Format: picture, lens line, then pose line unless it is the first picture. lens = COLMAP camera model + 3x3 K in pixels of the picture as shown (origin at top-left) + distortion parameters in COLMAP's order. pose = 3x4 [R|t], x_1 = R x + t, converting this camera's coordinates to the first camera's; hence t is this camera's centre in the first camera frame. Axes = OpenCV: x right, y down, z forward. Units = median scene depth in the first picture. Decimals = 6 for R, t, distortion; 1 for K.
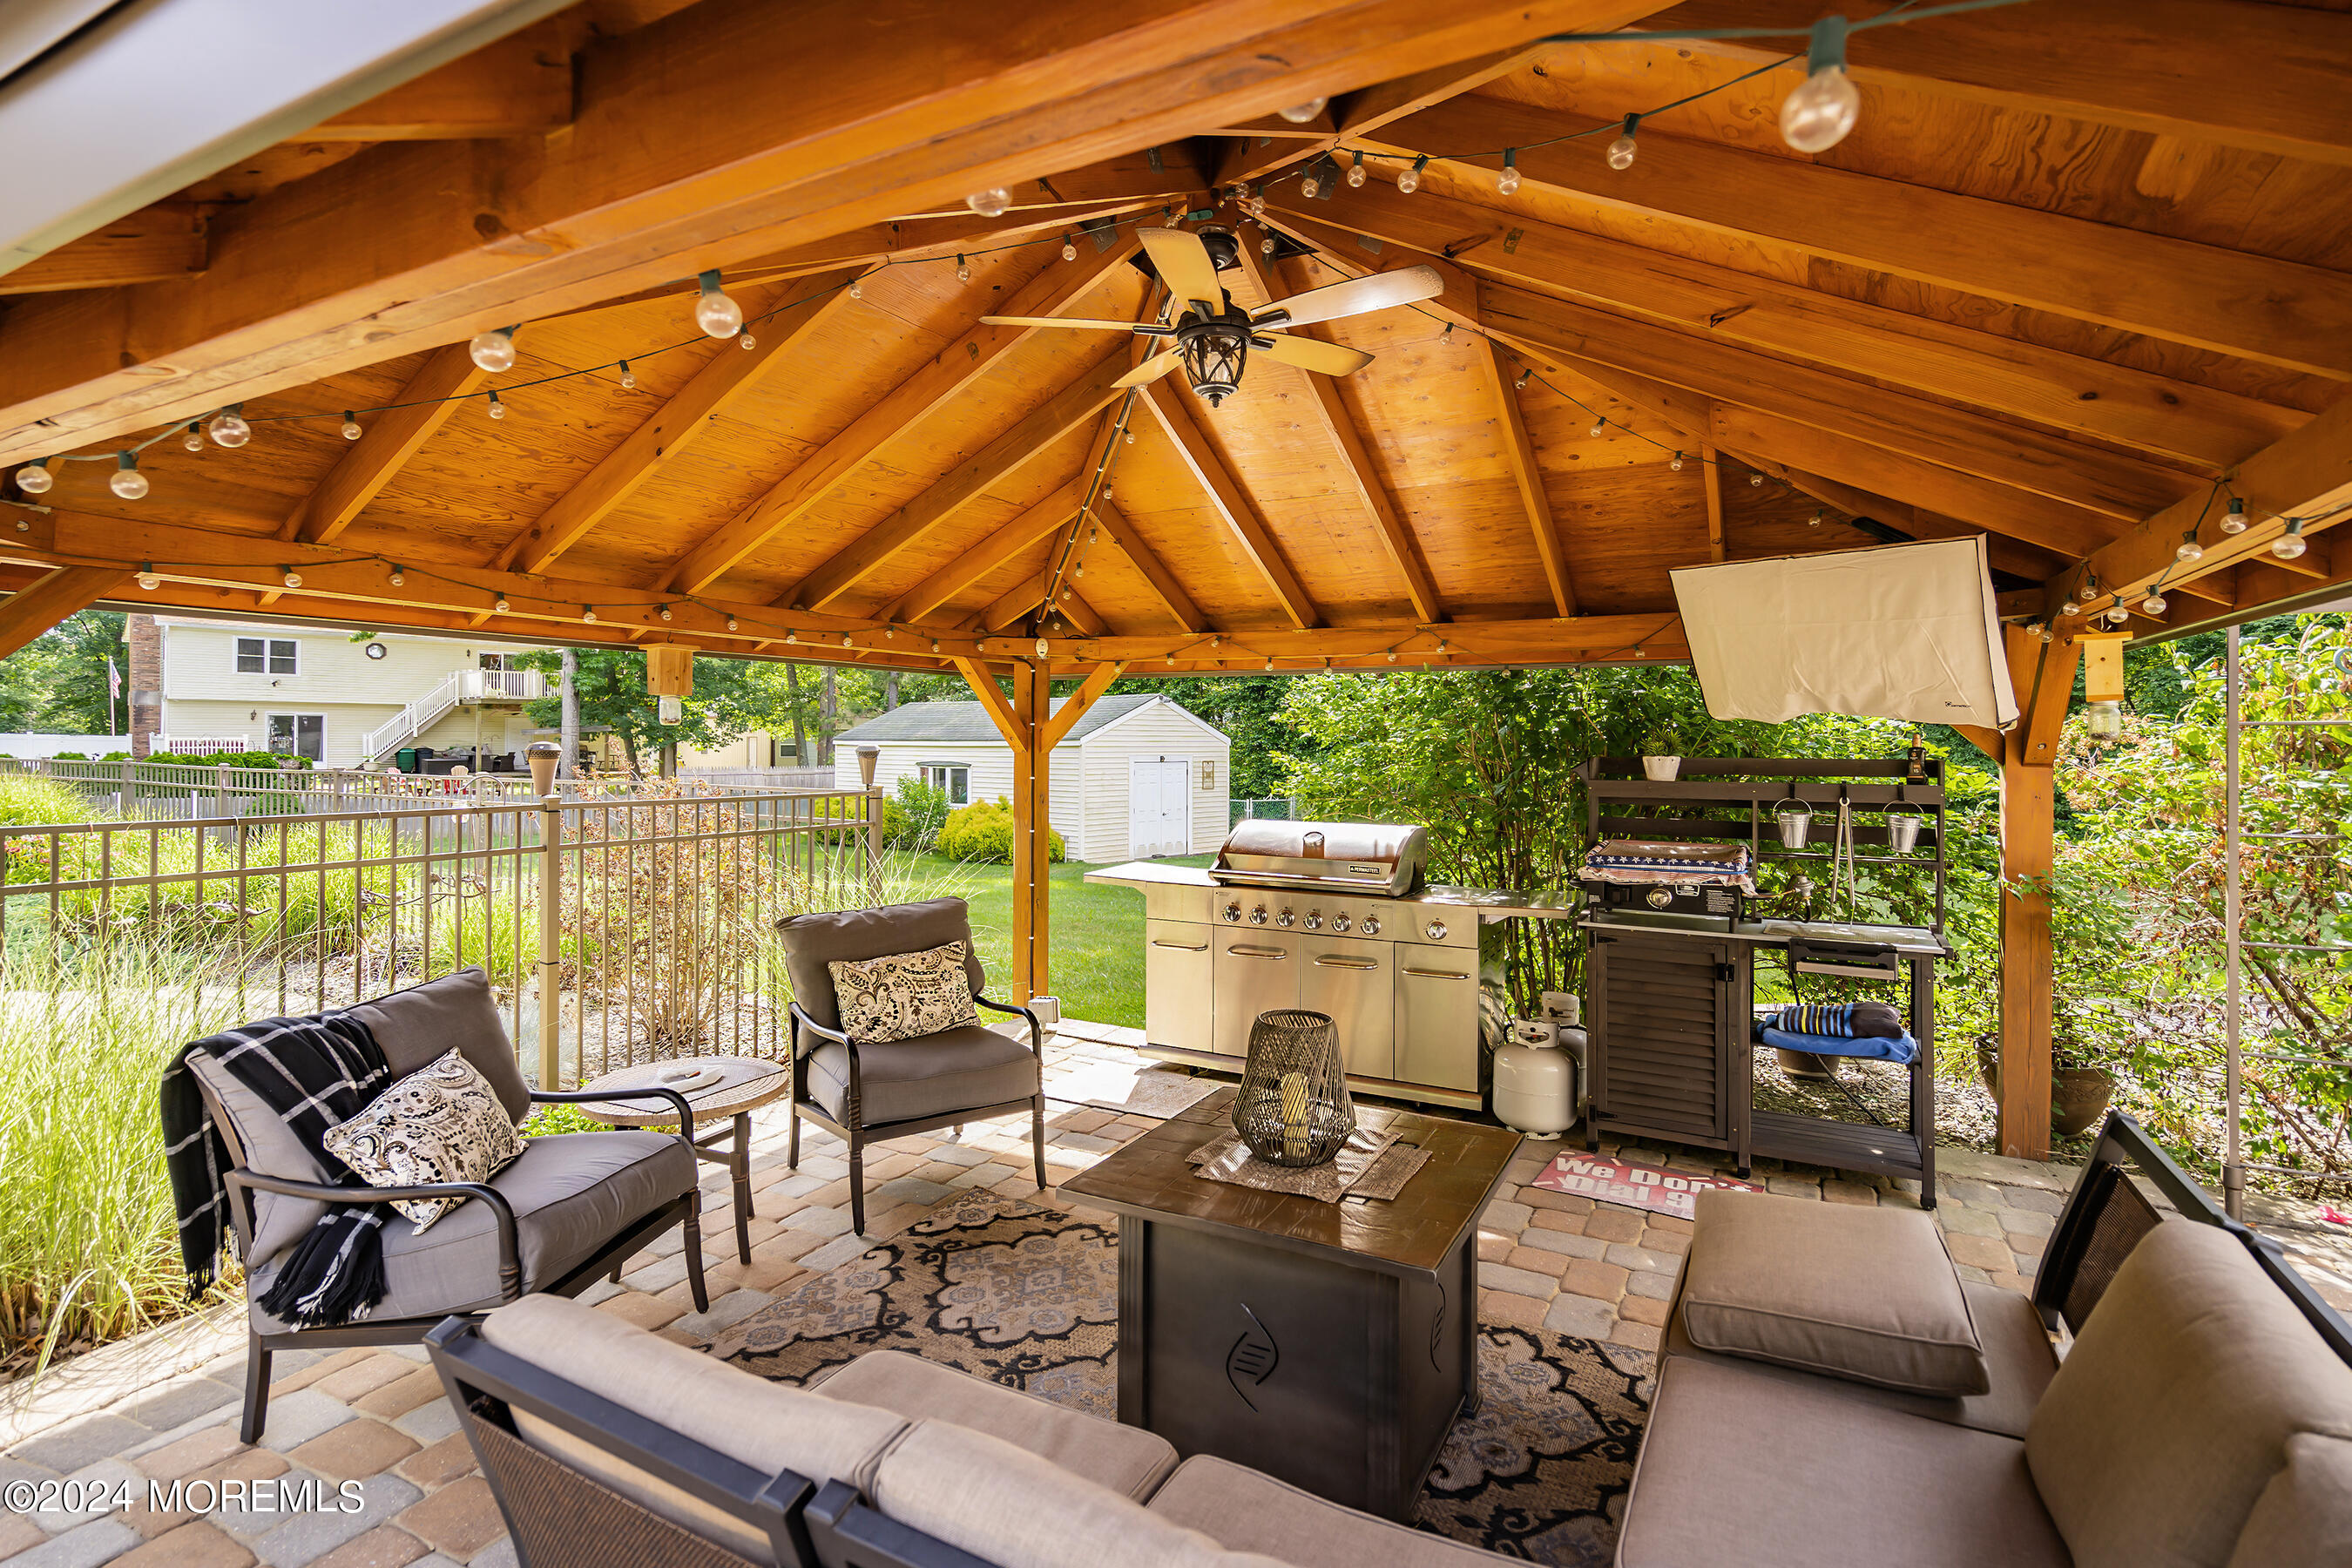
lens RADIAL K [[1089.1, 0, 1168.3], [0, 1089.1, 767.8], [0, 0, 1]] dist [-0.001185, 0.000089]
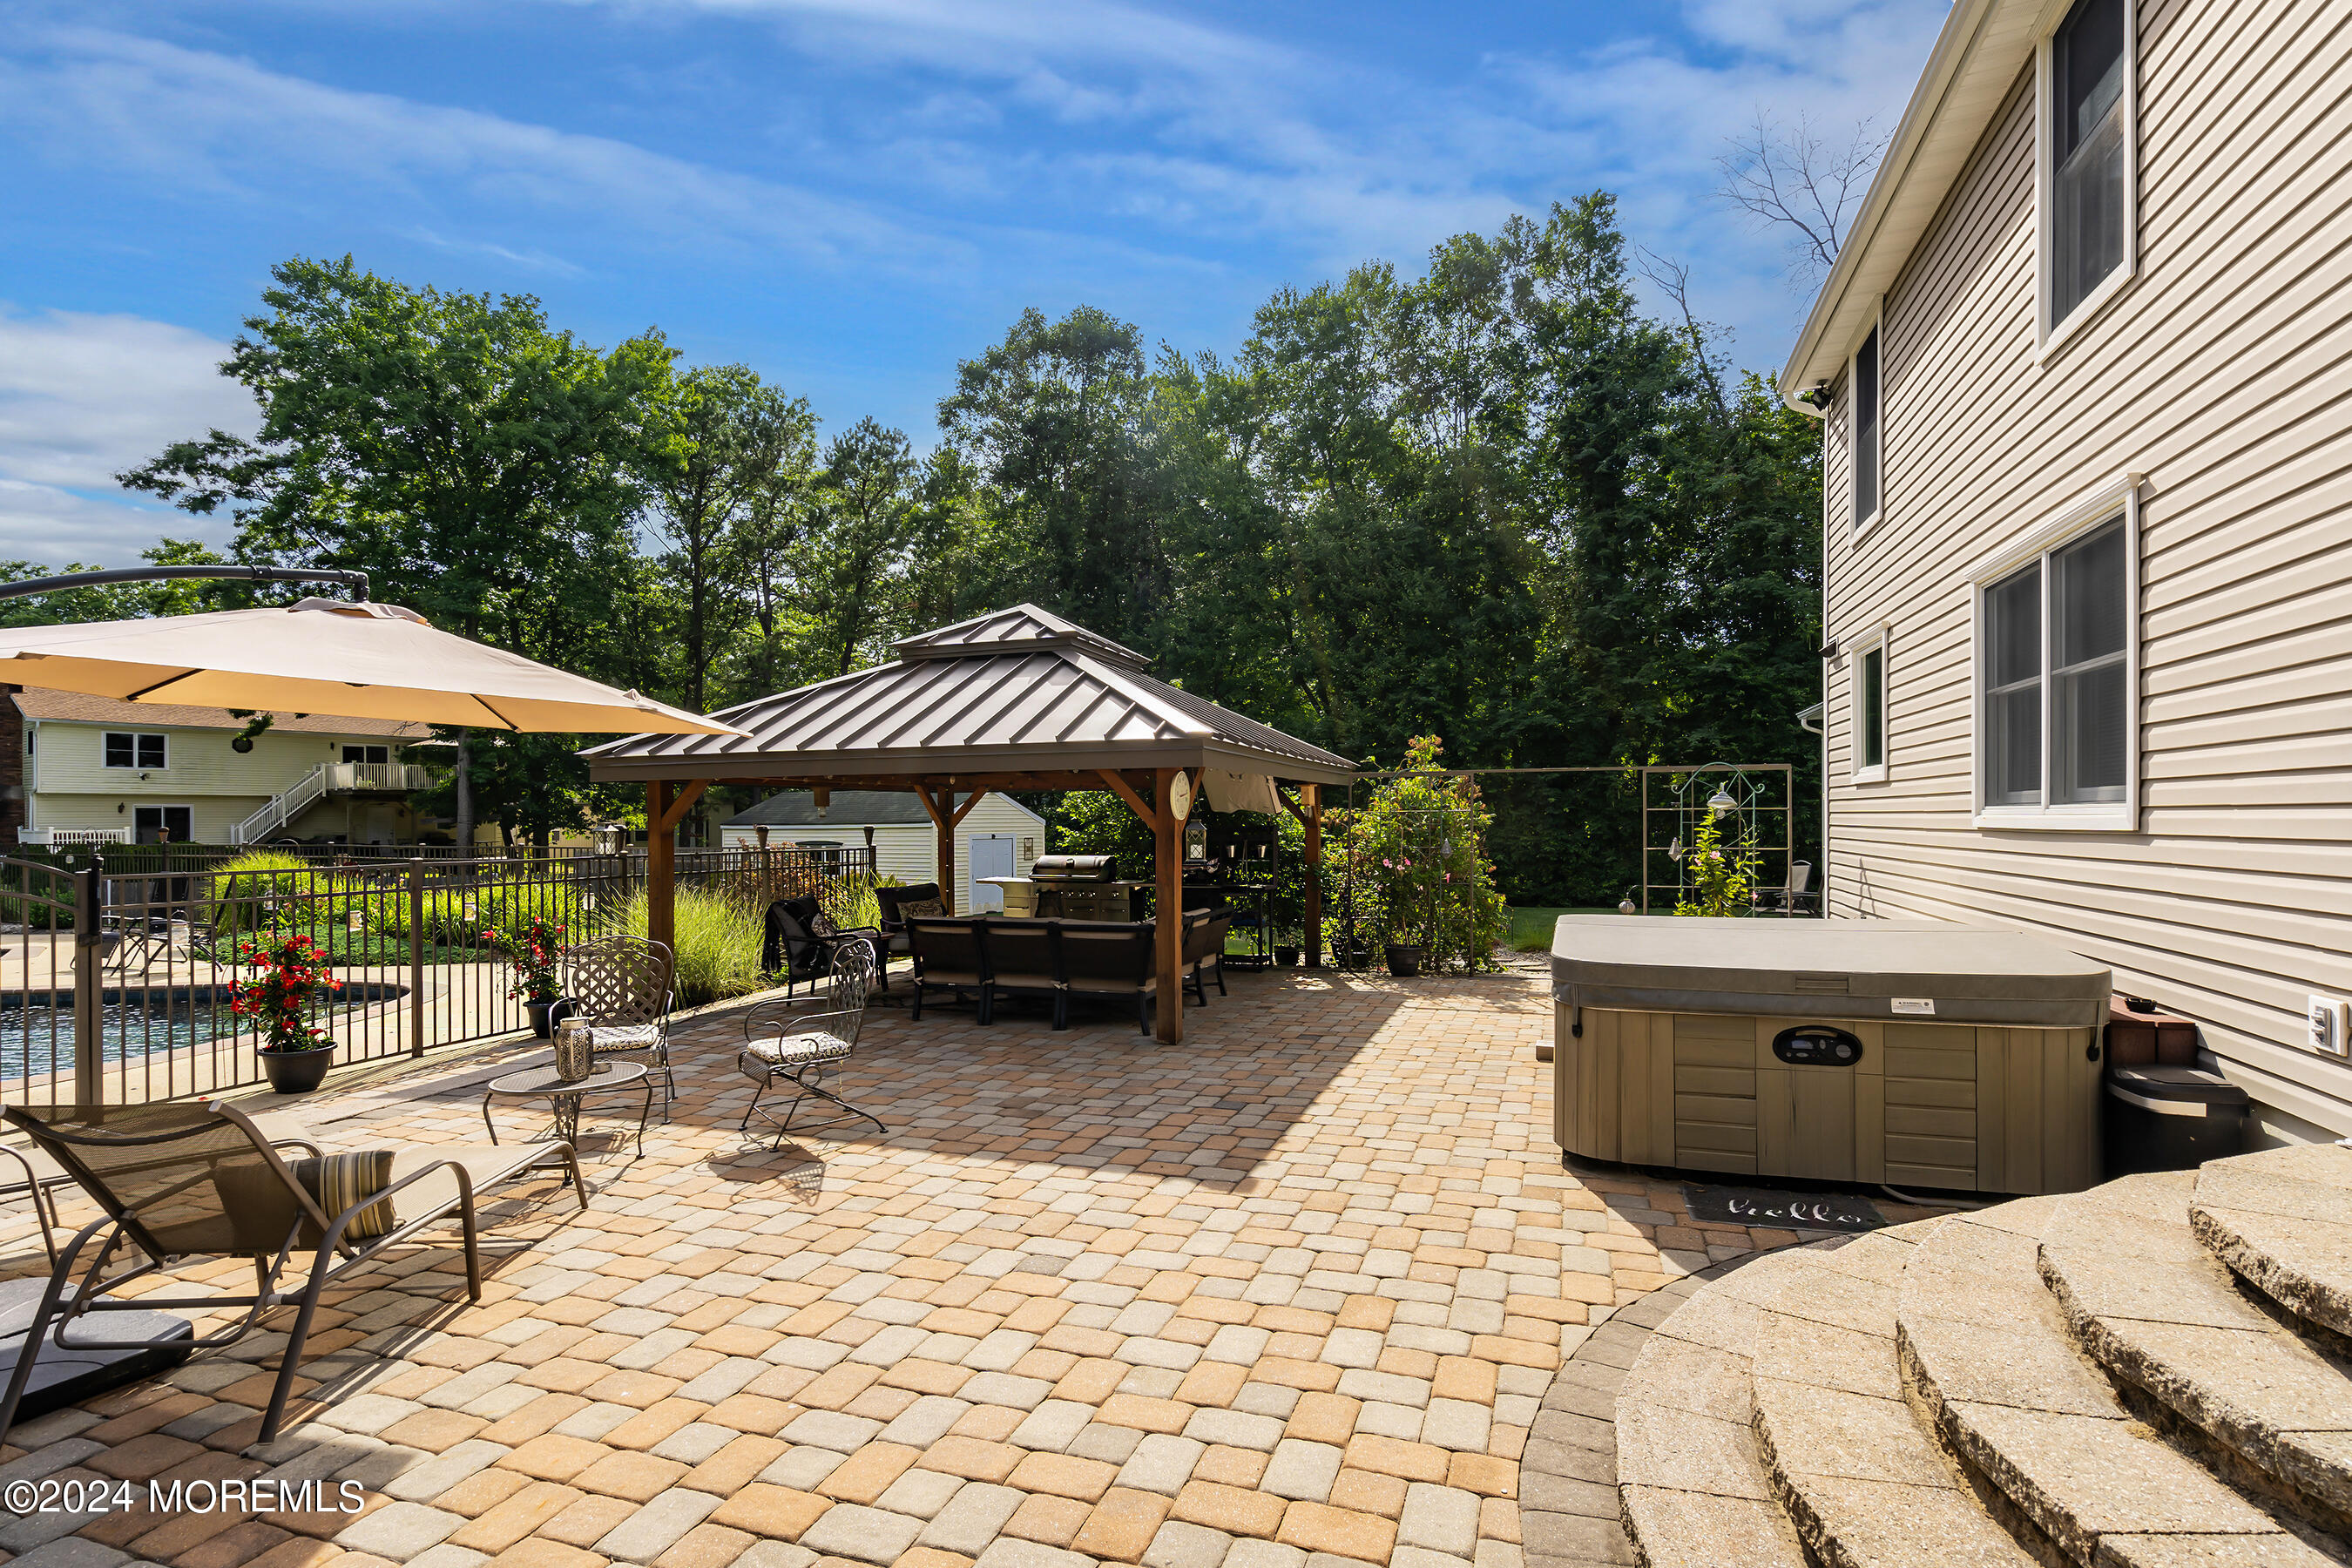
lens RADIAL K [[1116.1, 0, 1173.9], [0, 1116.1, 817.5], [0, 0, 1]] dist [-0.001075, 0.000008]
pose [[0.987961, -0.013368, 0.154122, -0.004719], [0.017158, 0.999581, -0.023292, 0.004214], [-0.153746, 0.025657, 0.987777, -0.248170]]
